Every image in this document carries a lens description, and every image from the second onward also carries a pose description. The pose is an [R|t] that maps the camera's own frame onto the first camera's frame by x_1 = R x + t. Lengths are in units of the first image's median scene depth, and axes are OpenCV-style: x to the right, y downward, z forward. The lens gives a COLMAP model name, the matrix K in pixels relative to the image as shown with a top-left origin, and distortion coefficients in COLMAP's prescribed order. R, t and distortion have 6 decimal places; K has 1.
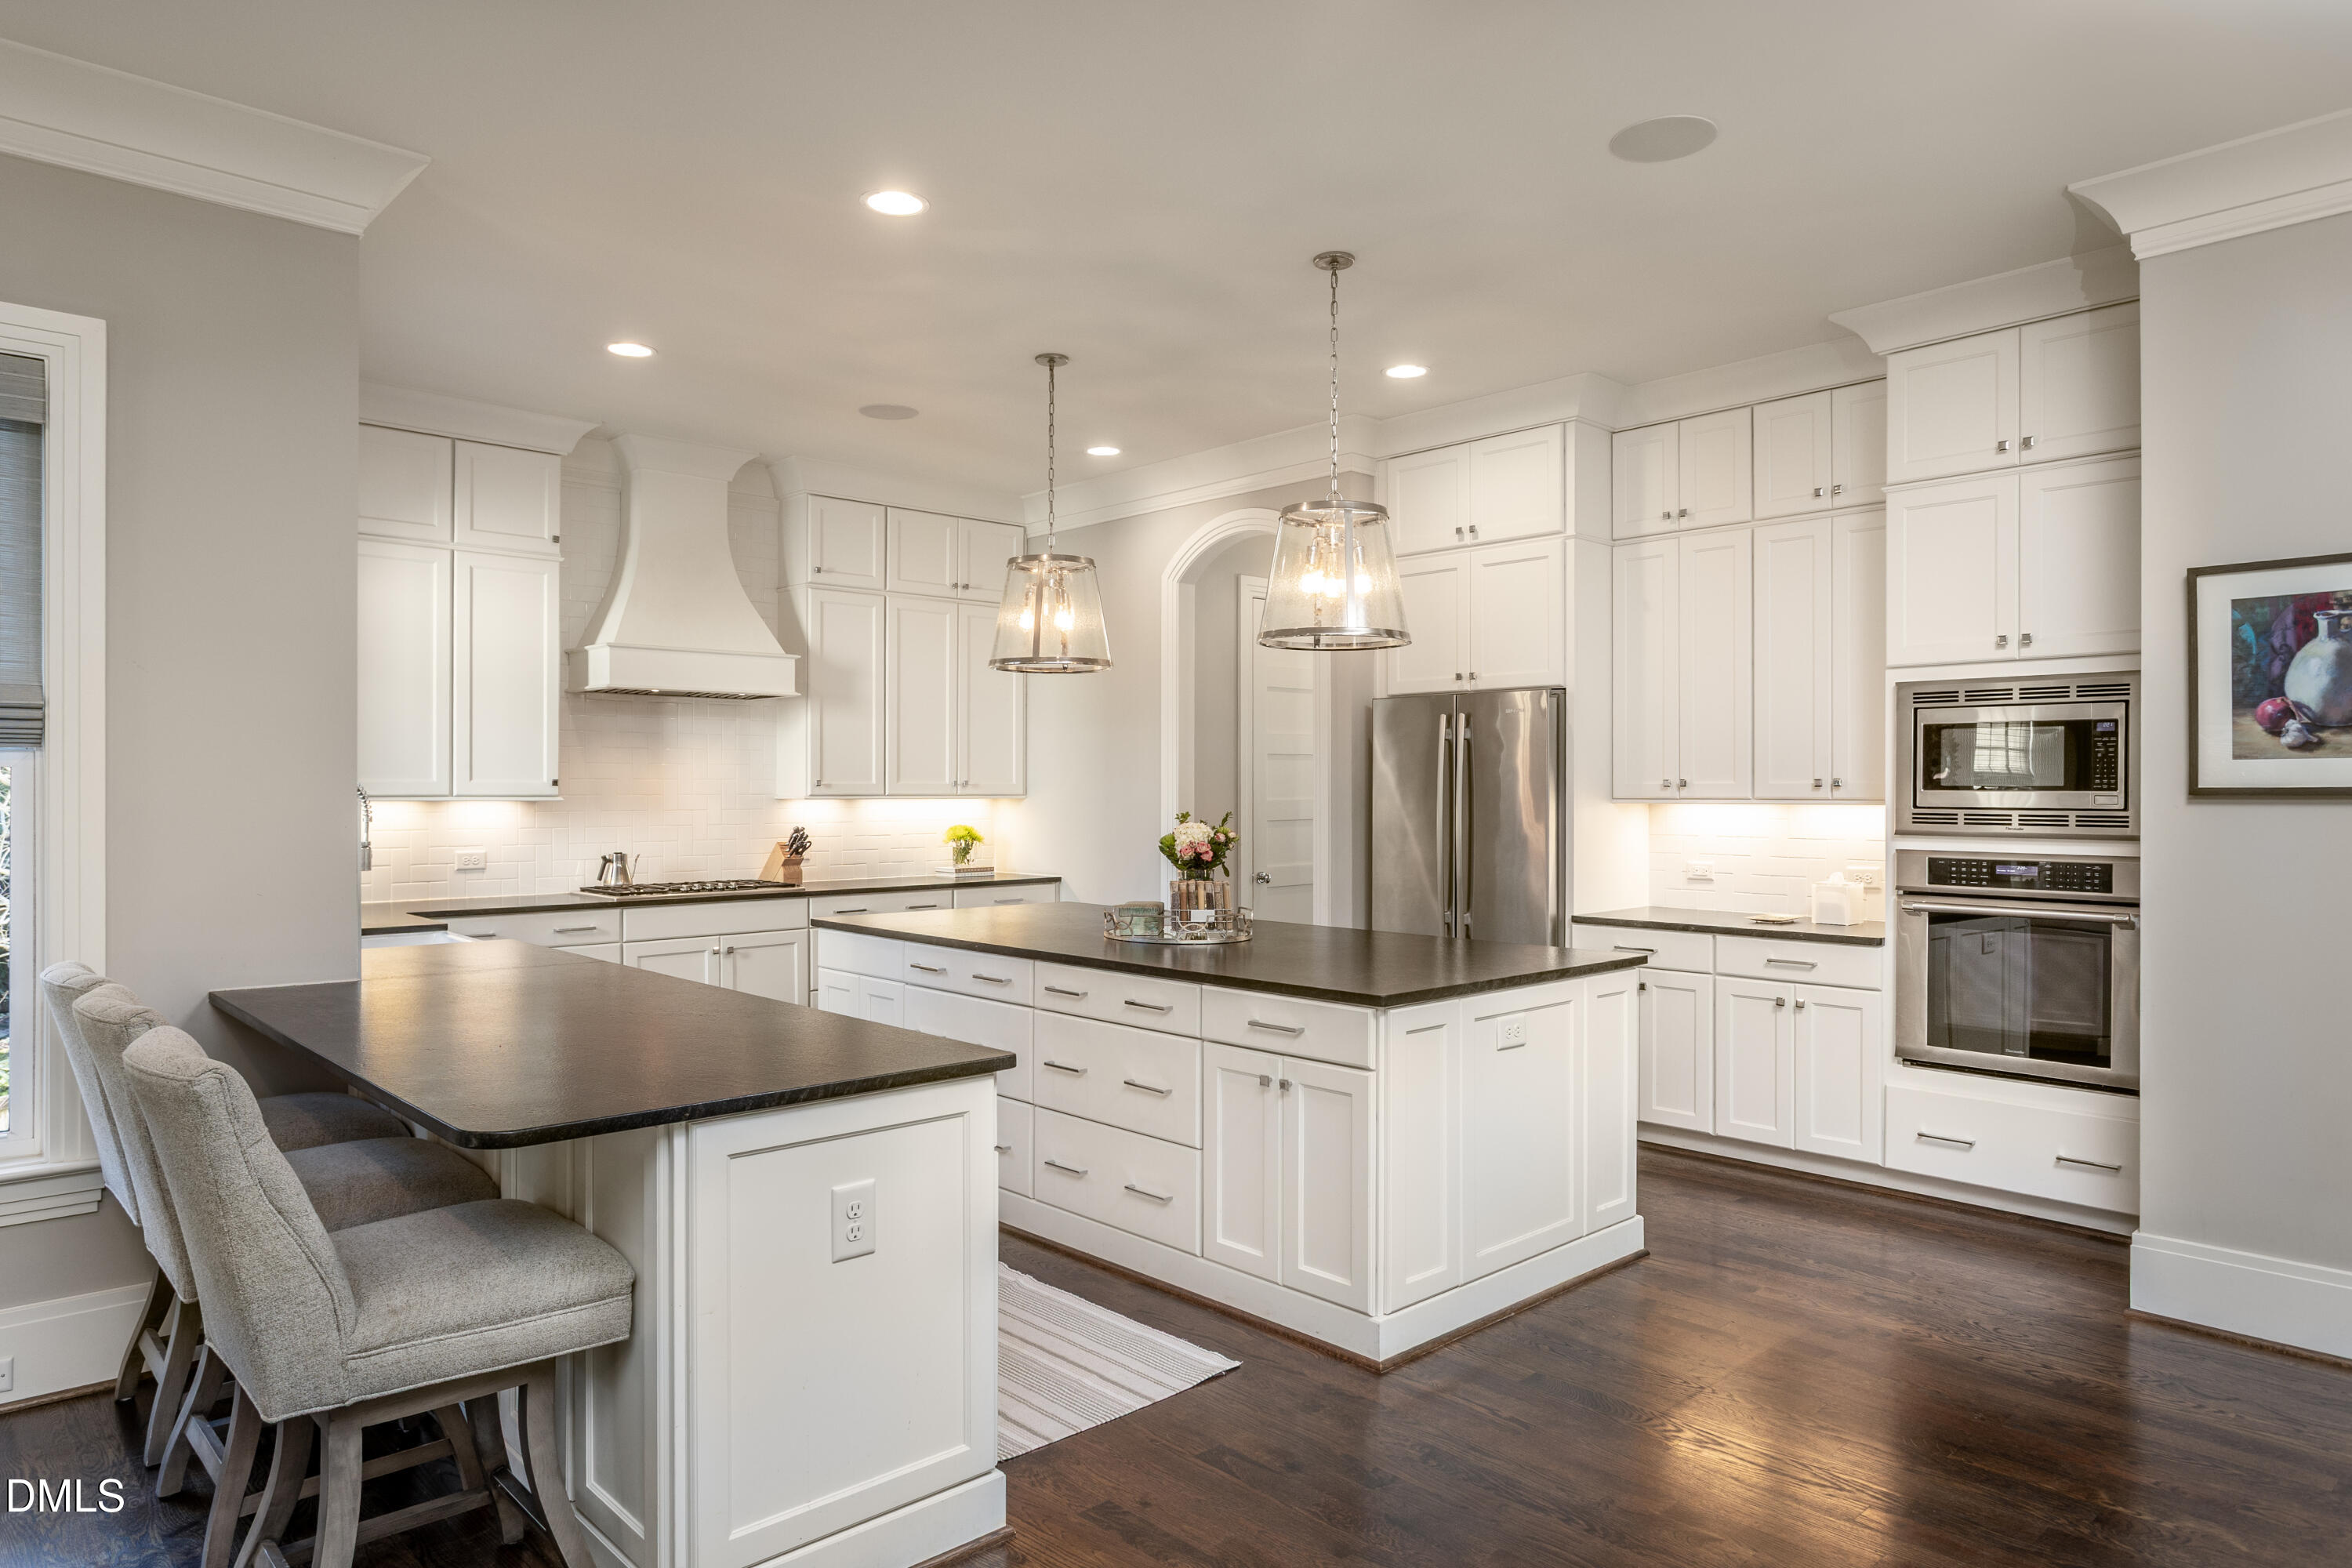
lens RADIAL K [[1469.9, 0, 1176.0], [0, 1469.9, 784.0], [0, 0, 1]] dist [-0.001608, -0.000516]
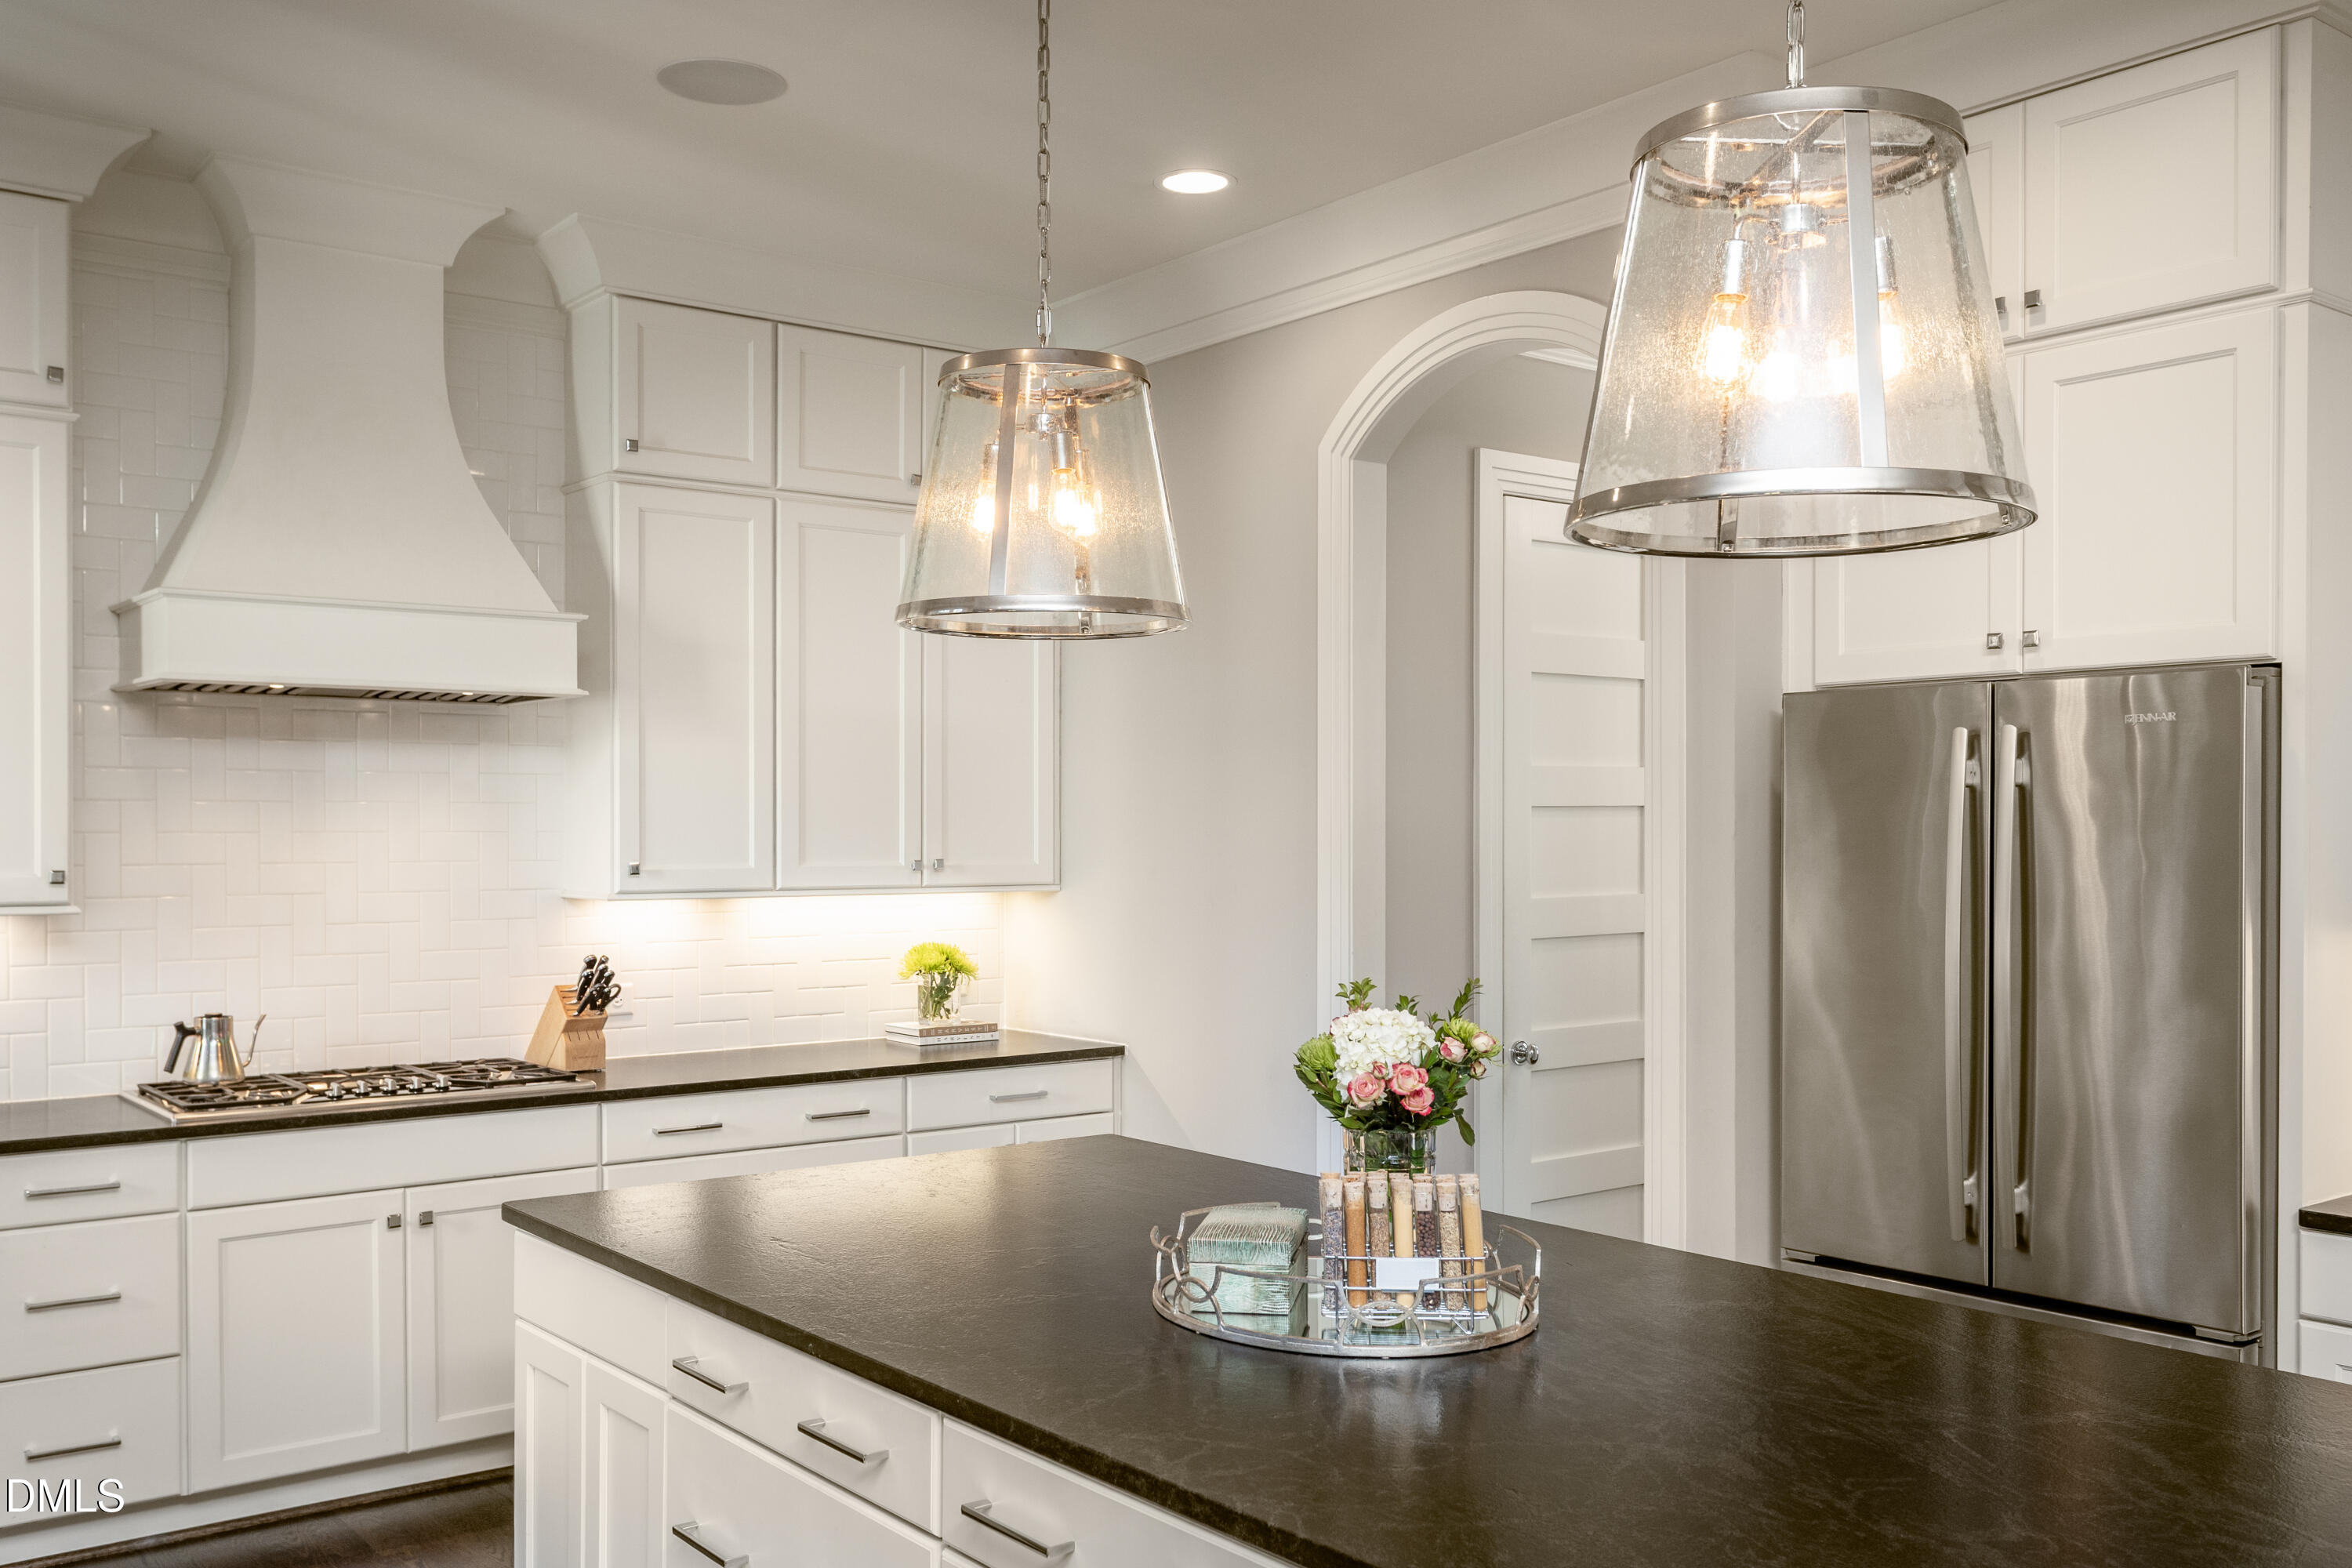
lens RADIAL K [[2011.9, 0, 1170.4], [0, 2011.9, 815.7], [0, 0, 1]] dist [-0.002564, -0.001112]
pose [[0.995558, -0.000222, -0.094151, 0.004963], [0.000069, 0.999999, -0.001626, -0.020004], [0.094151, 0.001613, 0.995557, 0.375733]]
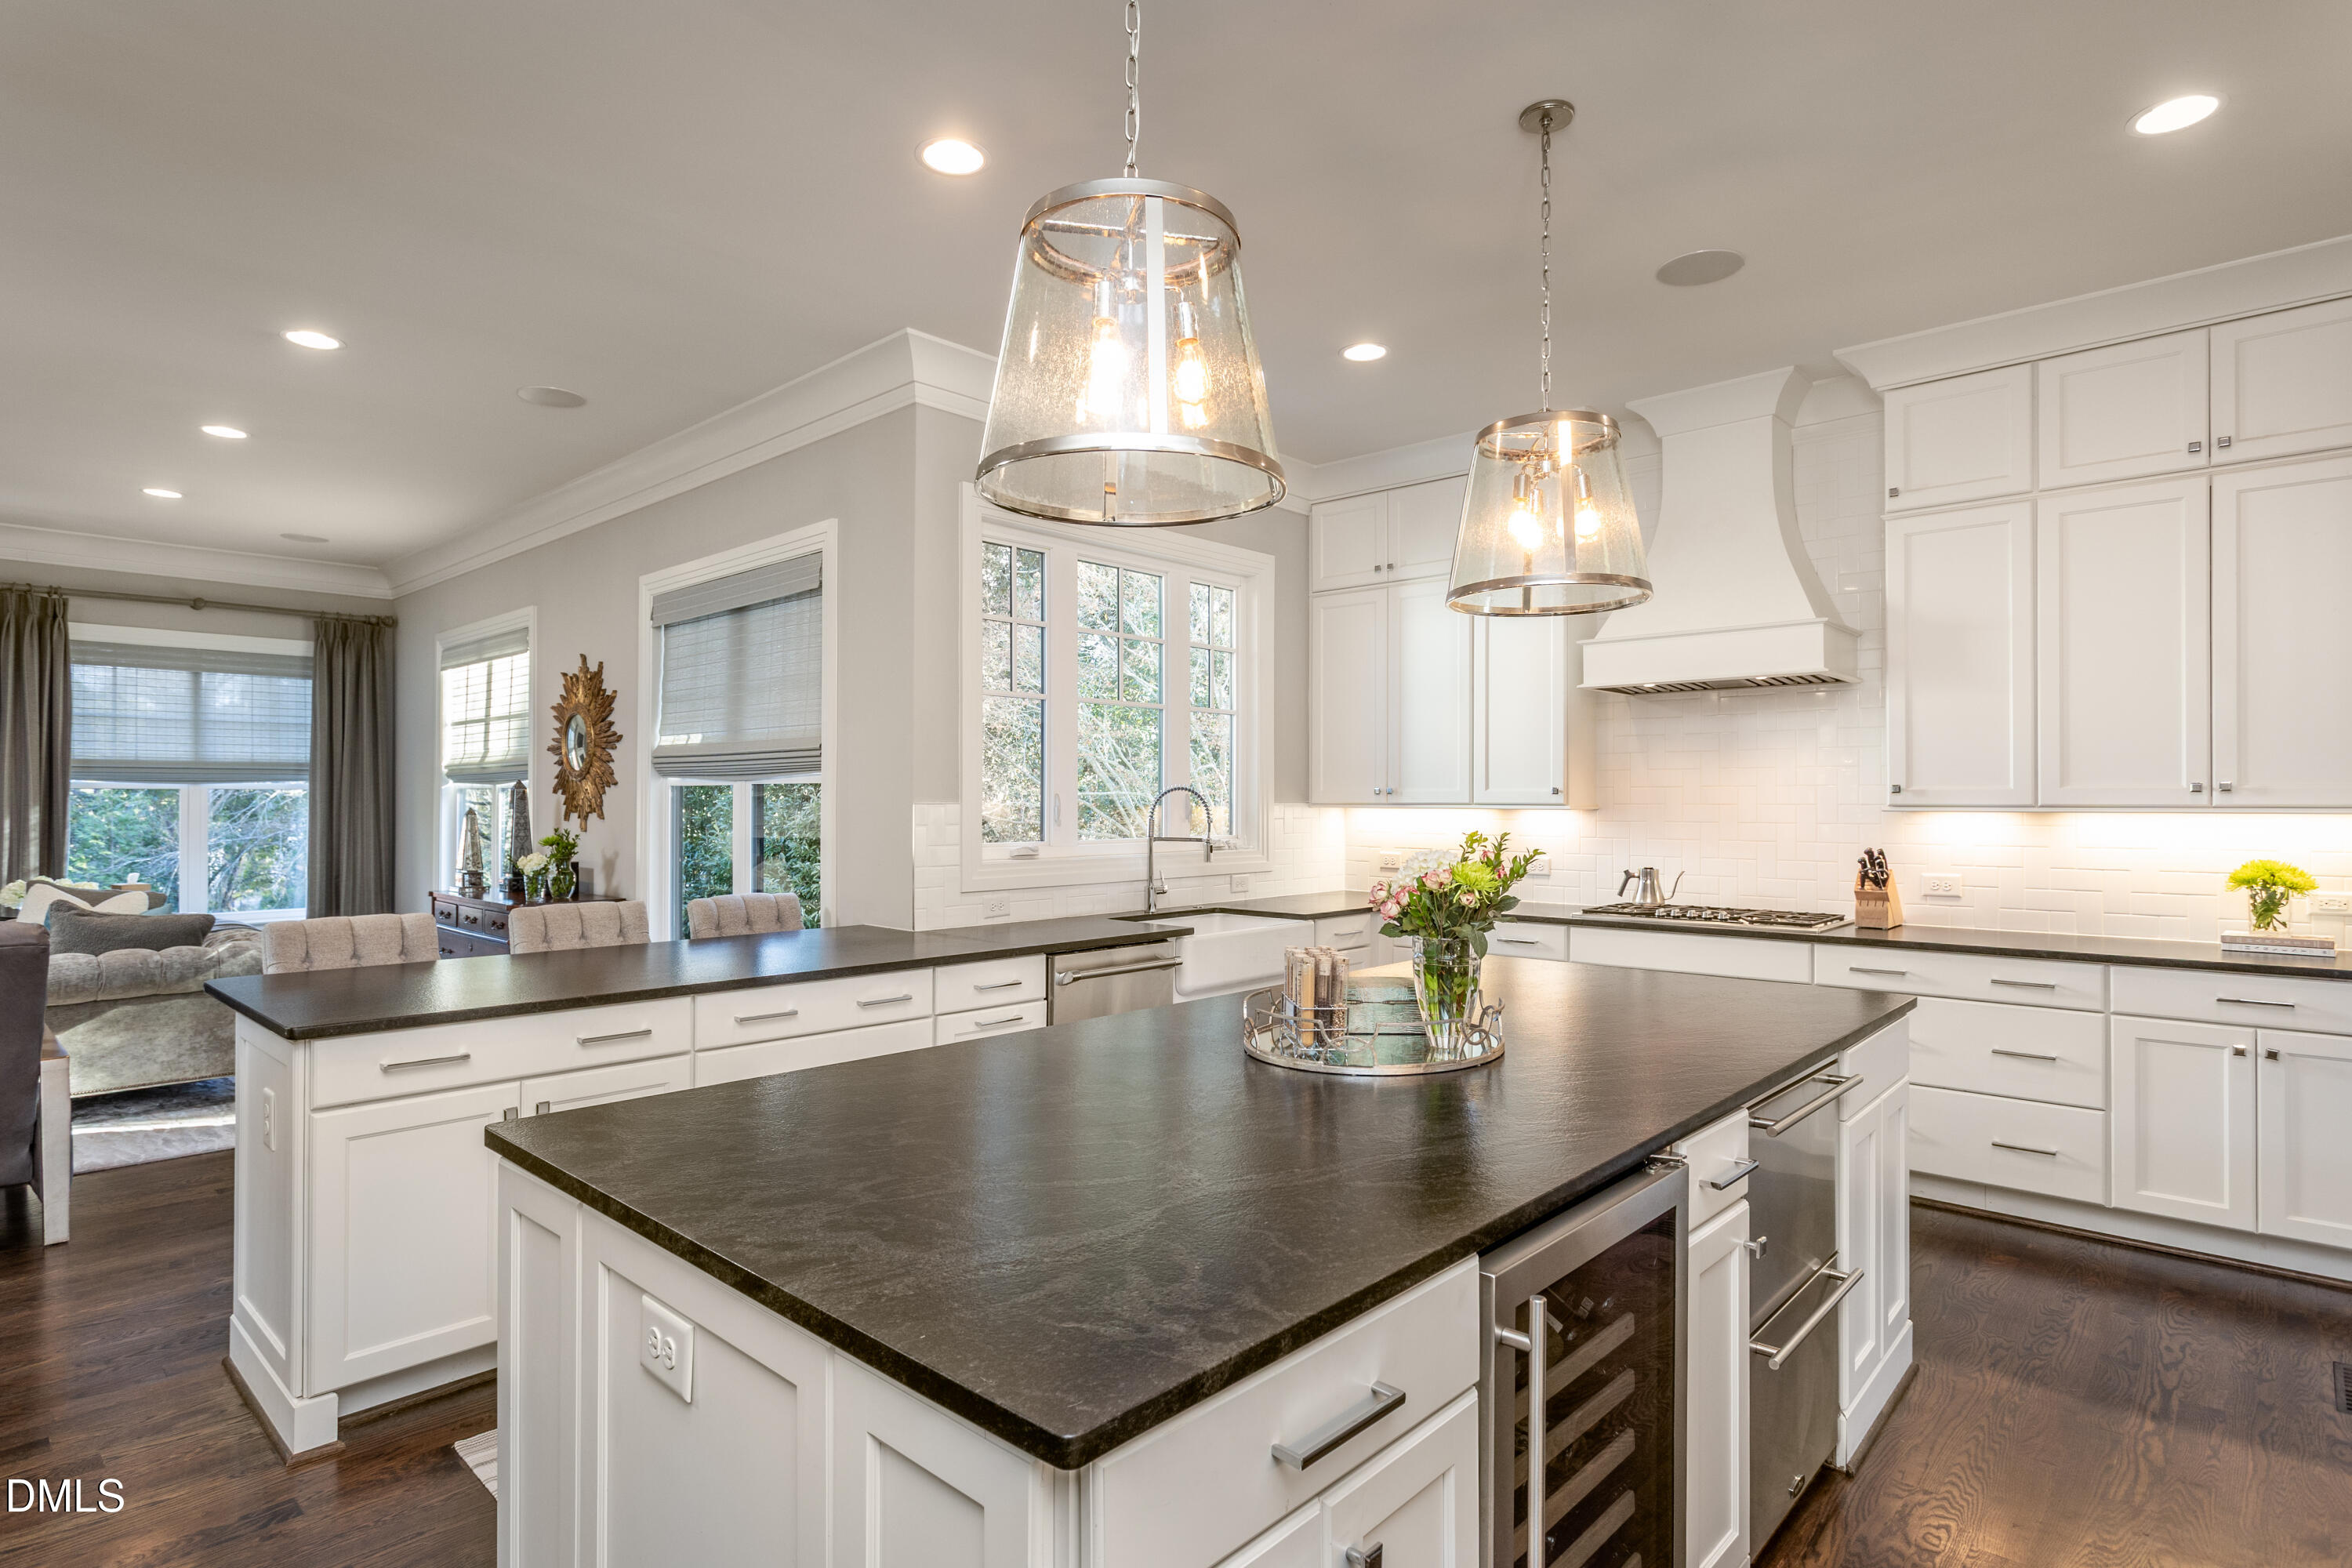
lens RADIAL K [[1230.7, 0, 1141.0], [0, 1230.7, 784.5], [0, 0, 1]] dist [-0.000630, 0.000165]
pose [[0.063937, -0.009568, -0.997908, 0.375110], [0.003332, 0.999951, -0.009374, 0.001876], [0.997948, -0.002726, 0.063966, 0.675567]]
